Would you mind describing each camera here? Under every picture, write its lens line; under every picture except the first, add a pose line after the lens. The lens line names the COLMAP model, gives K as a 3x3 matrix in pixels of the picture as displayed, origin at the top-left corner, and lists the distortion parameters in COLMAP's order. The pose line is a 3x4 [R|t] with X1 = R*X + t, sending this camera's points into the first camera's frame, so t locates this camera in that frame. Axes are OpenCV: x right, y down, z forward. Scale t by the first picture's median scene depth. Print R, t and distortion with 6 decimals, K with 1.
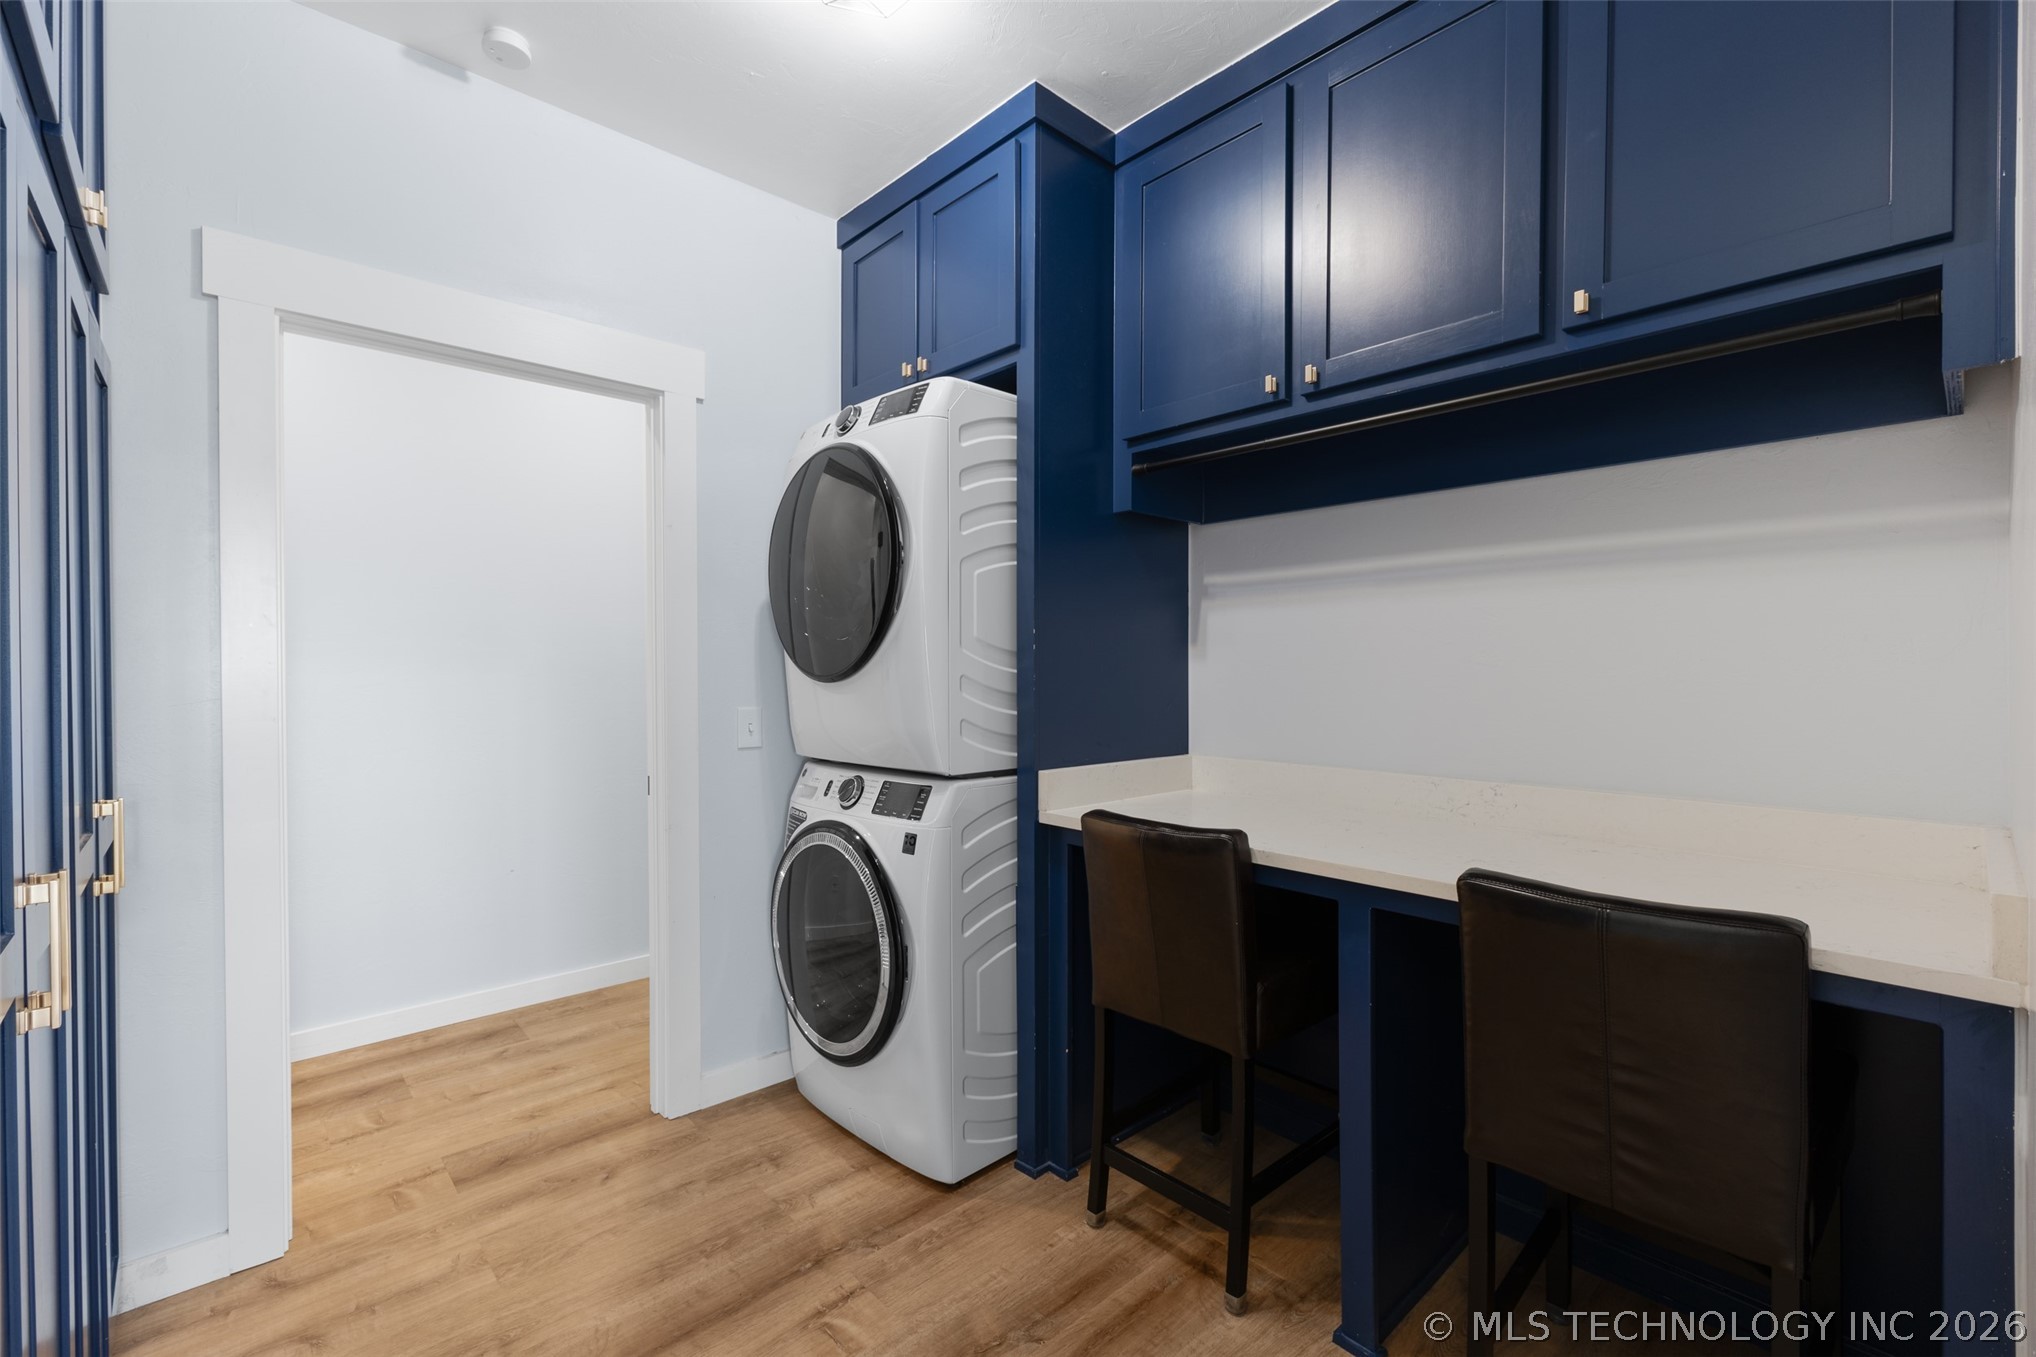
lens RADIAL K [[872.2, 0, 1019.7], [0, 872.2, 665.4], [0, 0, 1]] dist [0.010026, -0.002950]
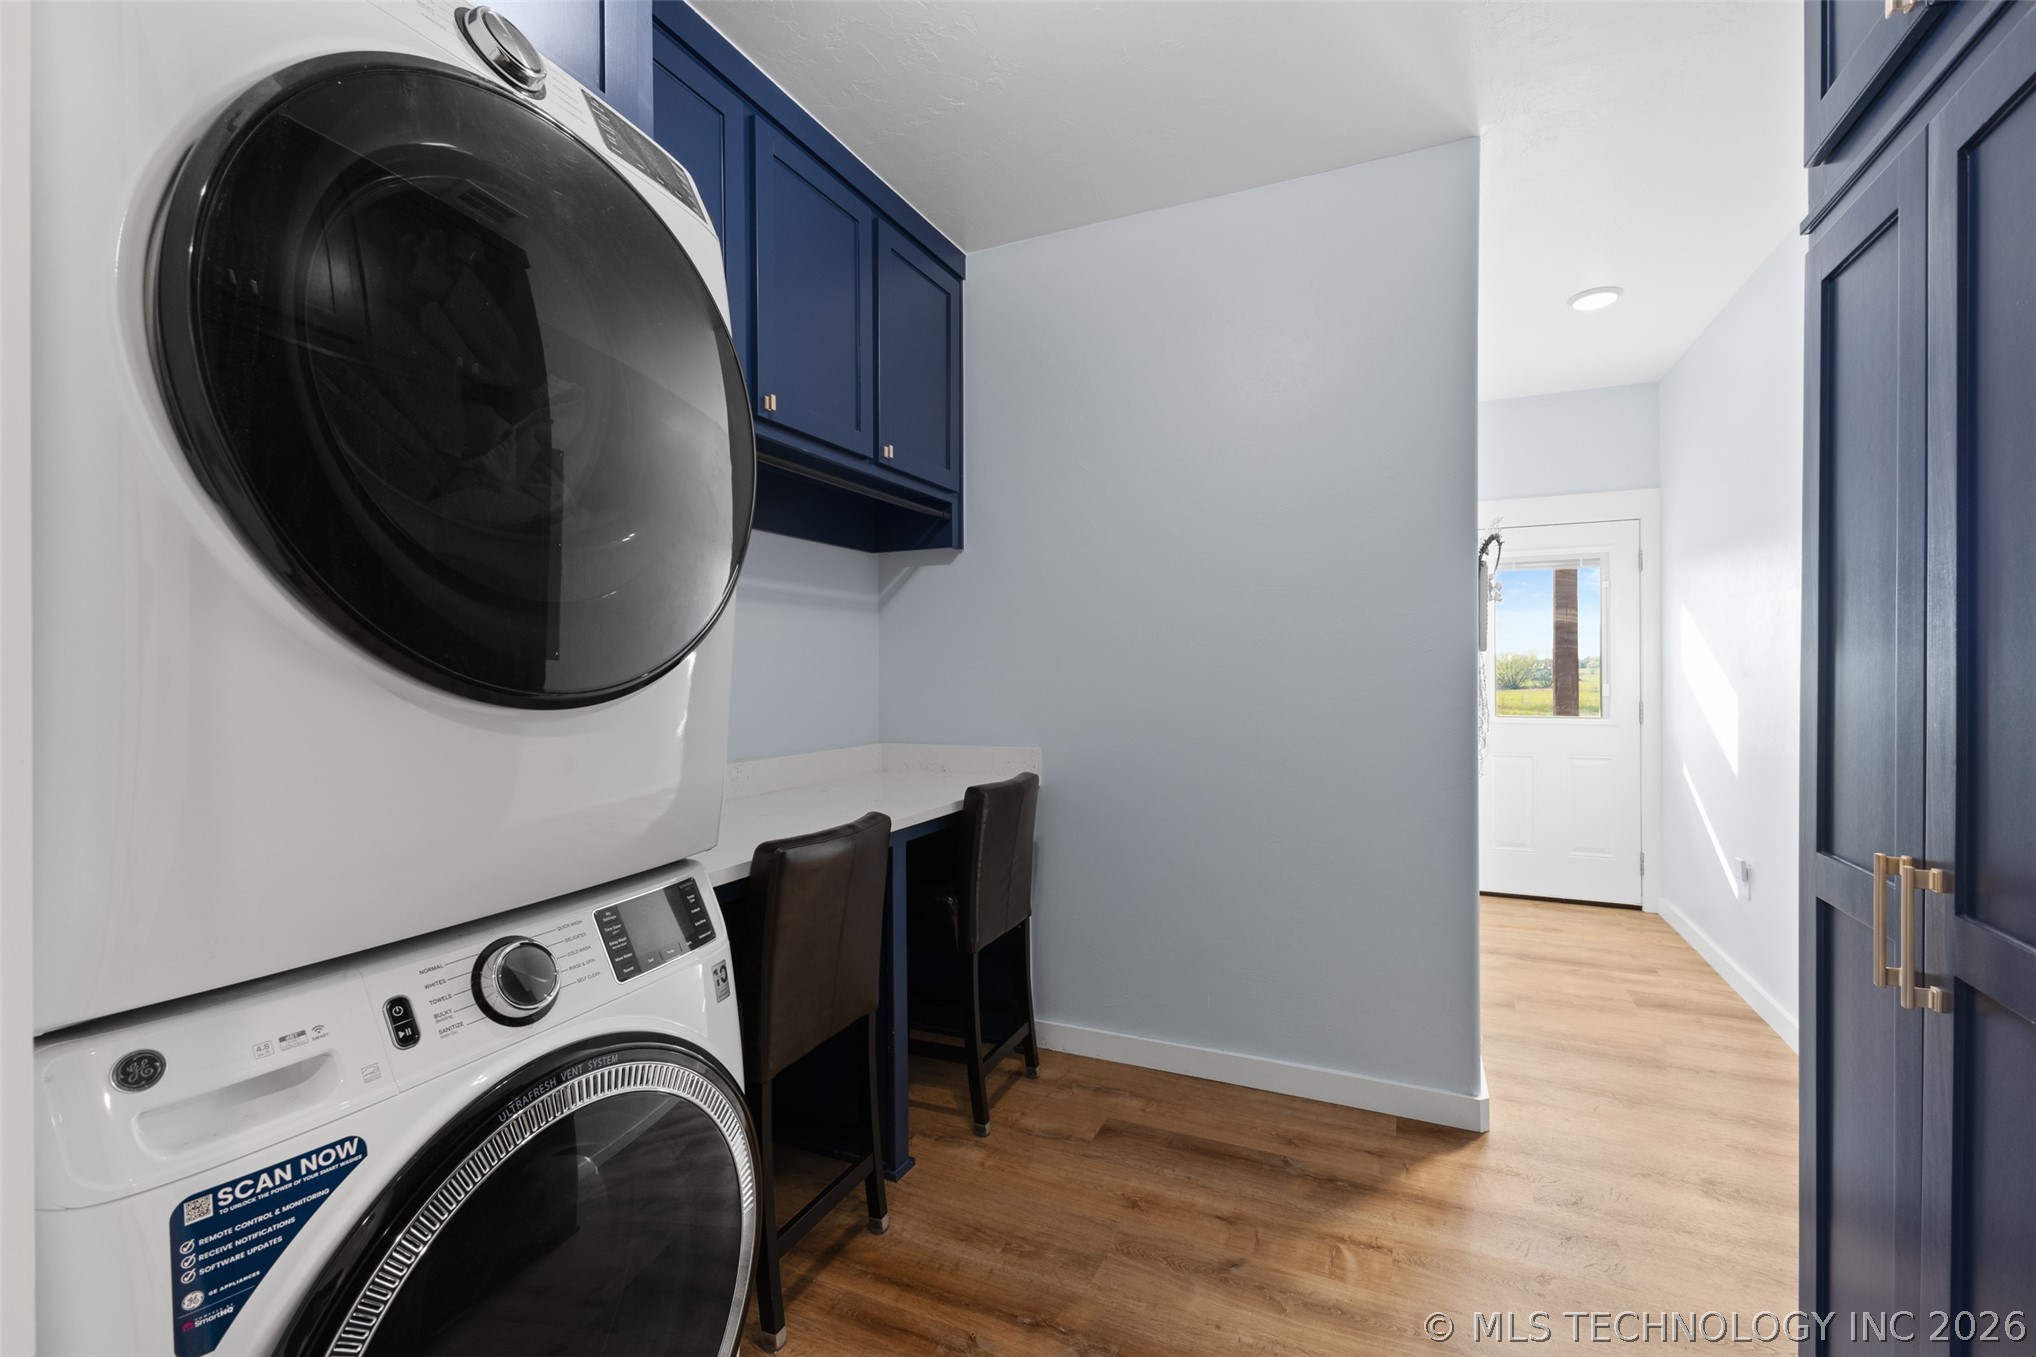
lens RADIAL K [[872.2, 0, 1019.7], [0, 872.2, 680.7], [0, 0, 1]] dist [0.010026, -0.002950]
pose [[-0.386655, -0.005776, 0.922206, -0.854222], [0.012778, 0.999851, 0.011619, 0.007837], [-0.922136, 0.016276, -0.386524, 1.233489]]
